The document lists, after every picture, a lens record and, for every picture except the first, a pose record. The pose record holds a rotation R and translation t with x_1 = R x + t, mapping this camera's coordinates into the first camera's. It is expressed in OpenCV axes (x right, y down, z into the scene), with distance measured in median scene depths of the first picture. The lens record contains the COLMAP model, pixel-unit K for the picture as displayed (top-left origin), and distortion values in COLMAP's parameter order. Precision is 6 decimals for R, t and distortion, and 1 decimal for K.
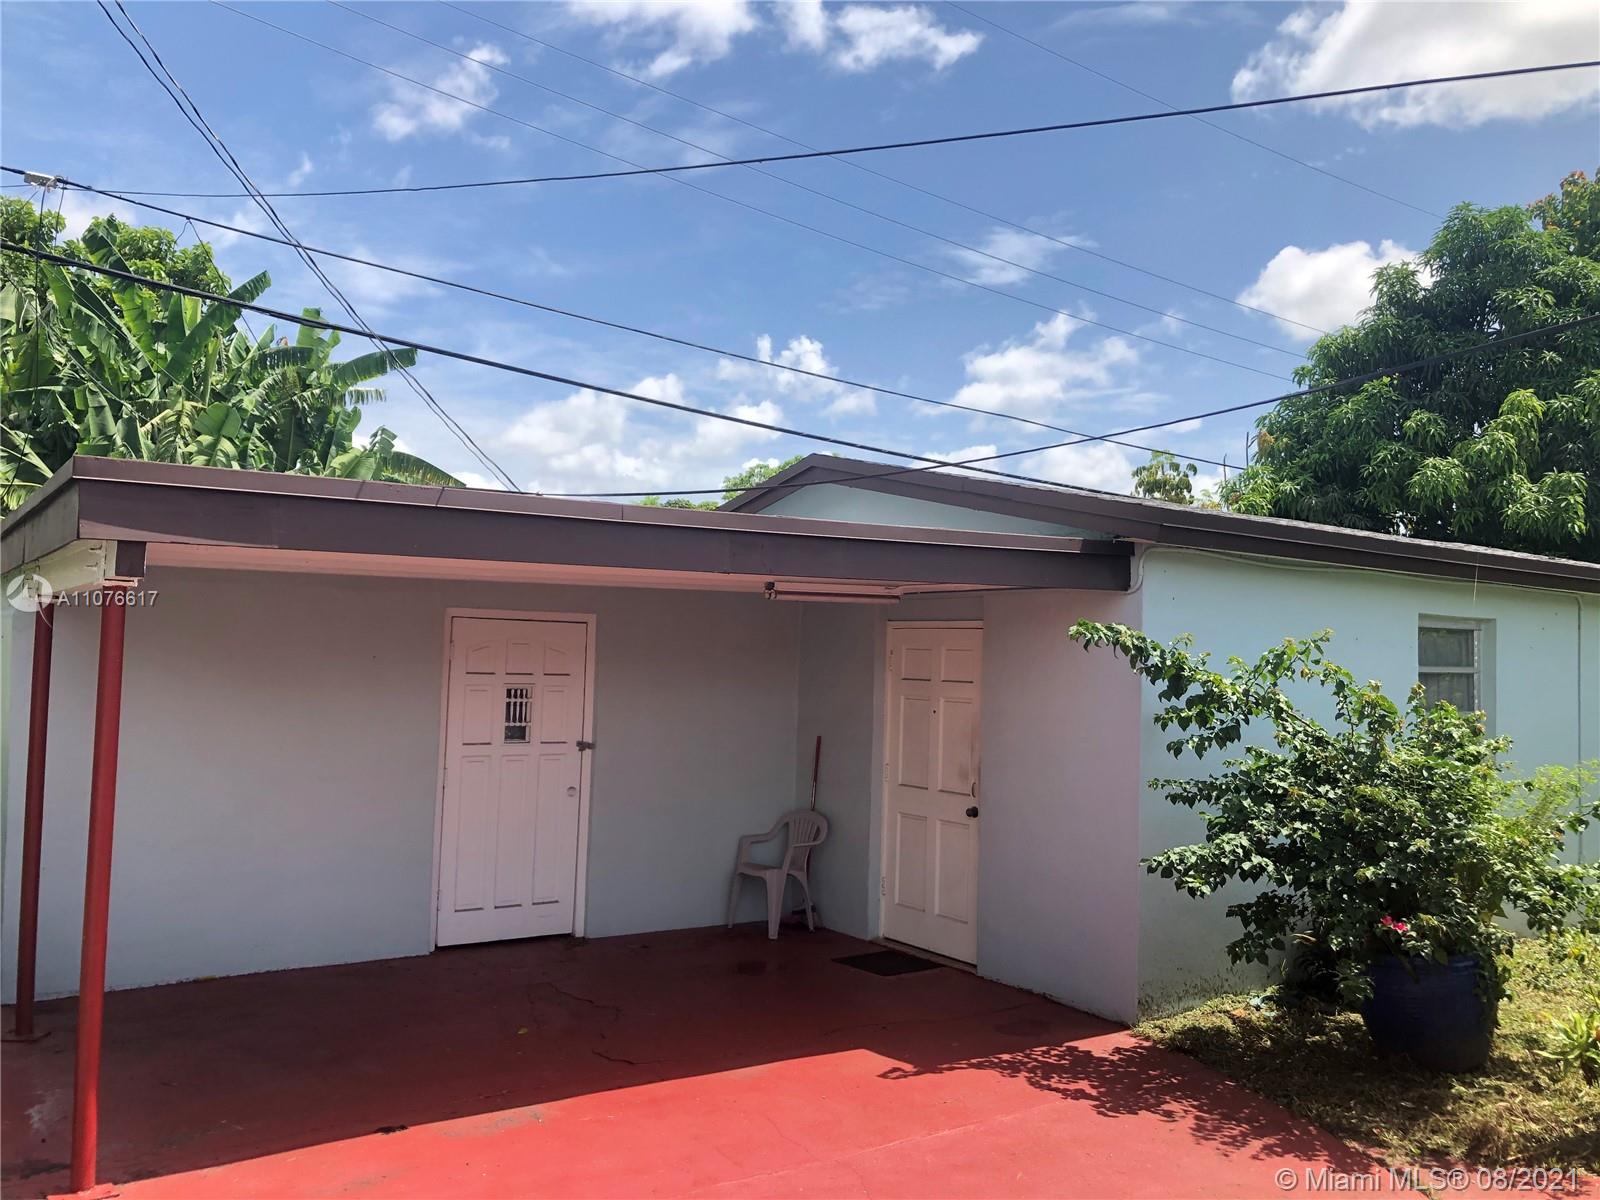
lens RADIAL K [[1332.9, 0, 800.0], [0, 1332.9, 600.0], [0, 0, 1]] dist [-0.005356, 0.004931]
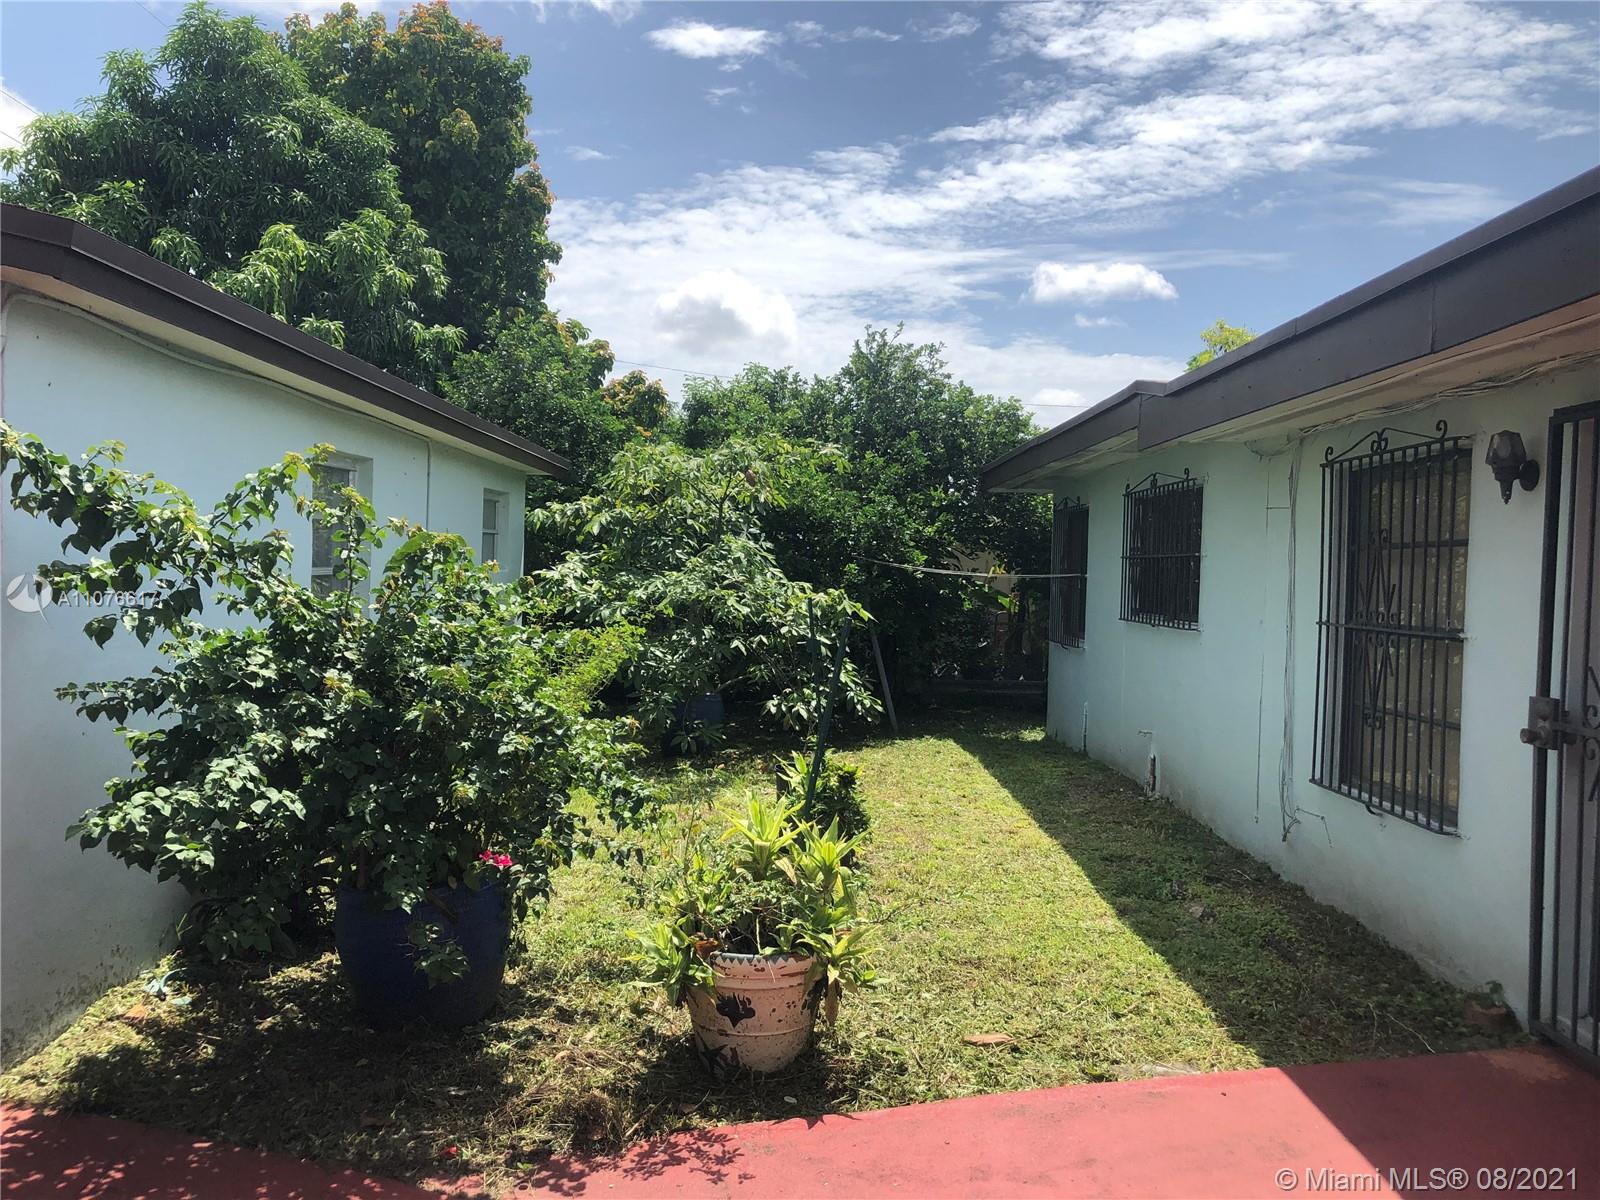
lens RADIAL K [[1326.8, 0, 790.8], [0, 1326.8, 585.6], [0, 0, 1]] dist [0.015131, -0.005865]
pose [[0.582196, -0.025293, 0.812655, -0.024164], [-0.048067, 0.996697, 0.065458, 0.035197], [-0.811626, -0.077171, 0.579057, 0.375368]]
